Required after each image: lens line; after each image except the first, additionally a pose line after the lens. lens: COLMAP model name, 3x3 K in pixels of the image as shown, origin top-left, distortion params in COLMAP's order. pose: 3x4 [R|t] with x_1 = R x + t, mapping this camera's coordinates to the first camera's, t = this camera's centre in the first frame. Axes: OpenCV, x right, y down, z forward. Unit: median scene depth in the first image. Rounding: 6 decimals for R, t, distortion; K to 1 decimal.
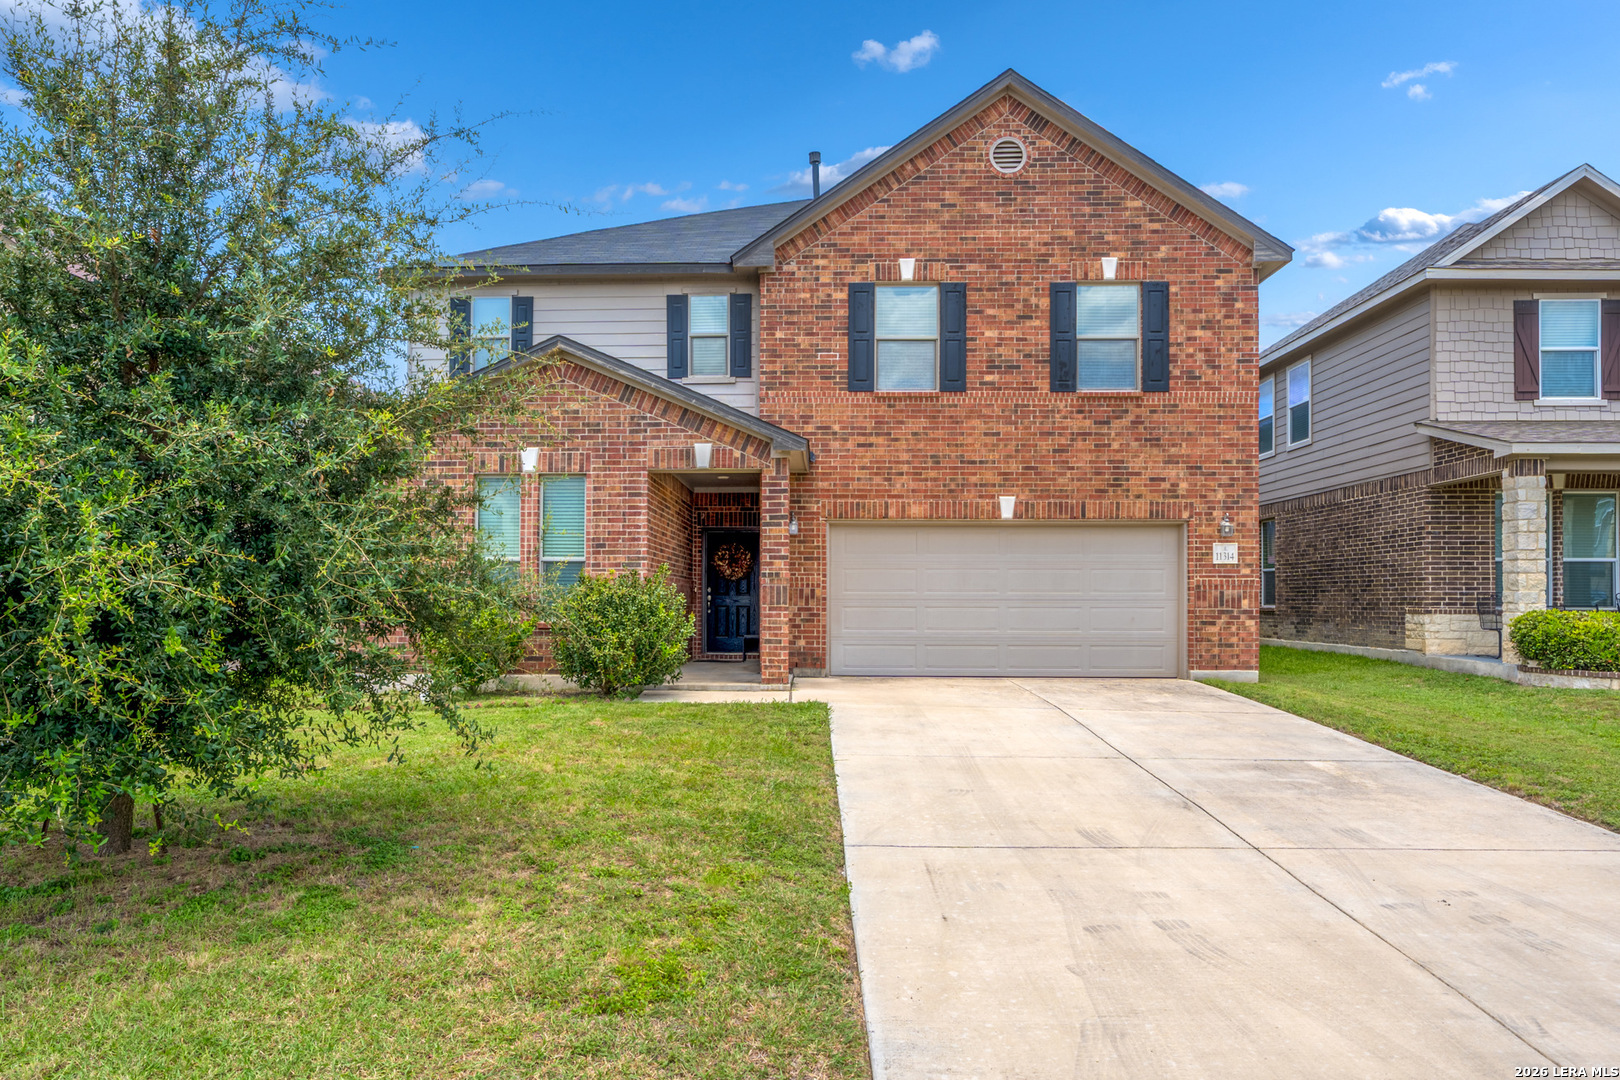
lens RADIAL K [[1047.9, 0, 809.6], [0, 1047.9, 596.8], [0, 0, 1]] dist [-0.017827, 0.001153]
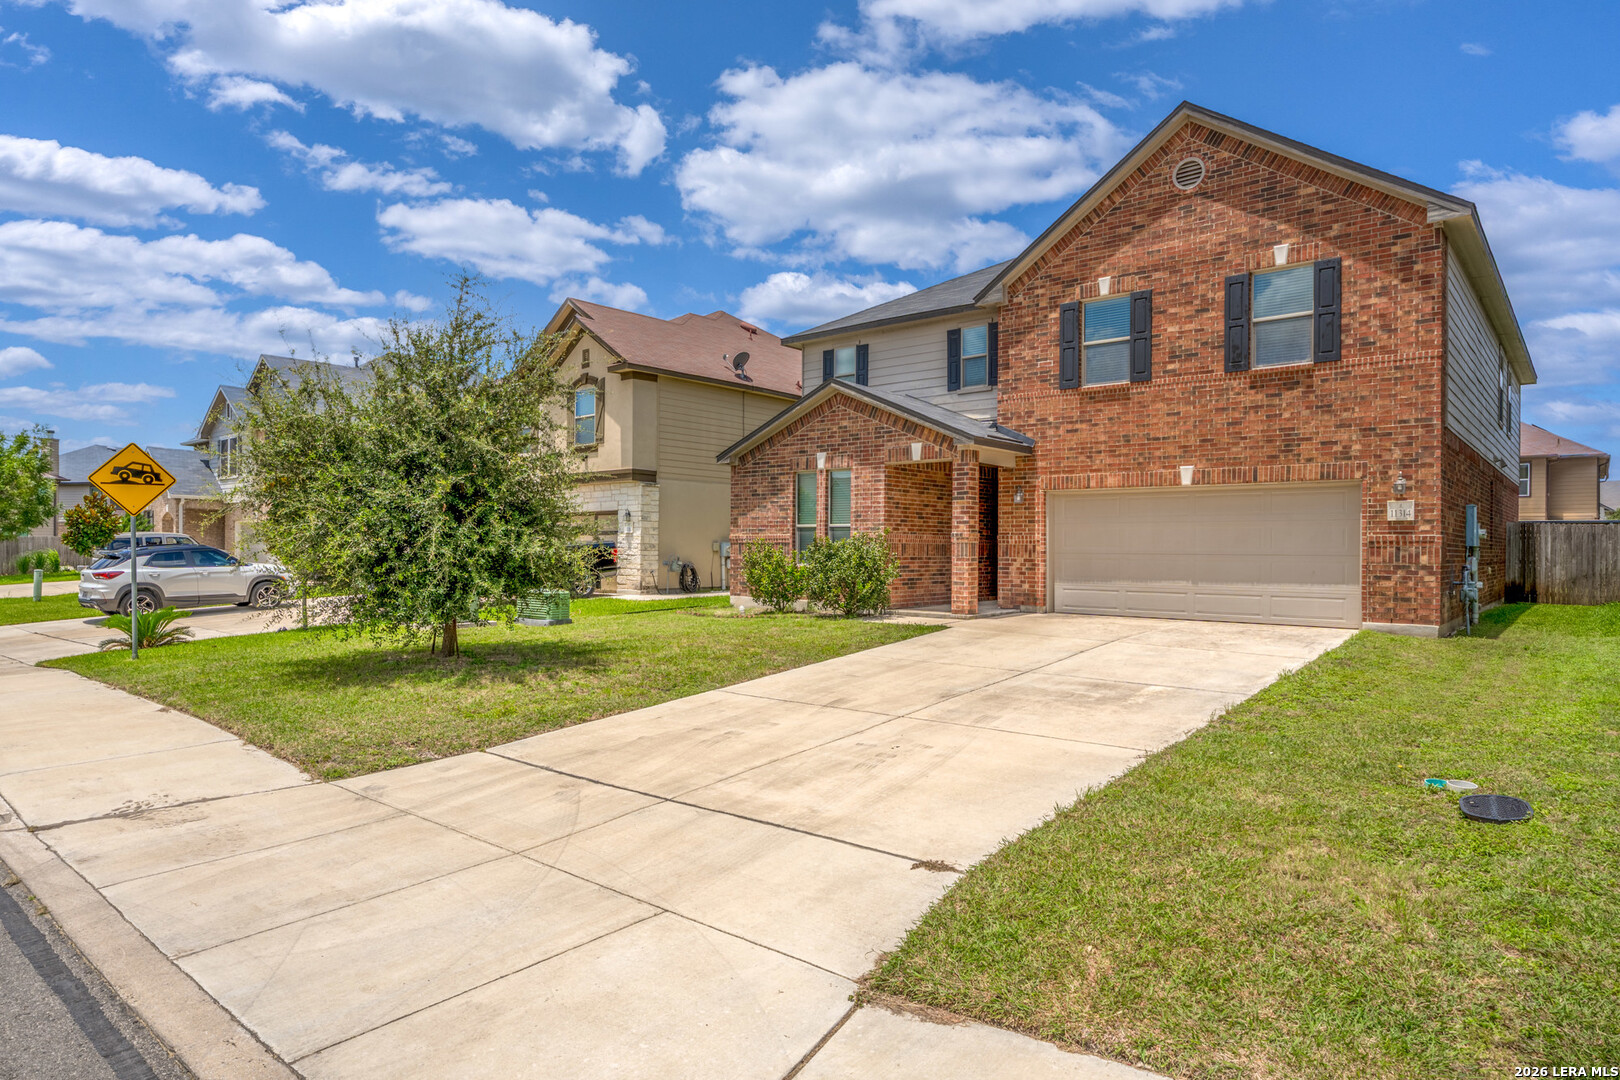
lens RADIAL K [[931.7, 0, 824.3], [0, 931.7, 547.2], [0, 0, 1]] dist [-0.000816, -0.000519]
pose [[0.797689, 0.001888, -0.603066, 0.496208], [-0.002363, 0.999997, 0.000004, -0.003964], [0.603064, 0.001422, 0.797691, -0.077221]]
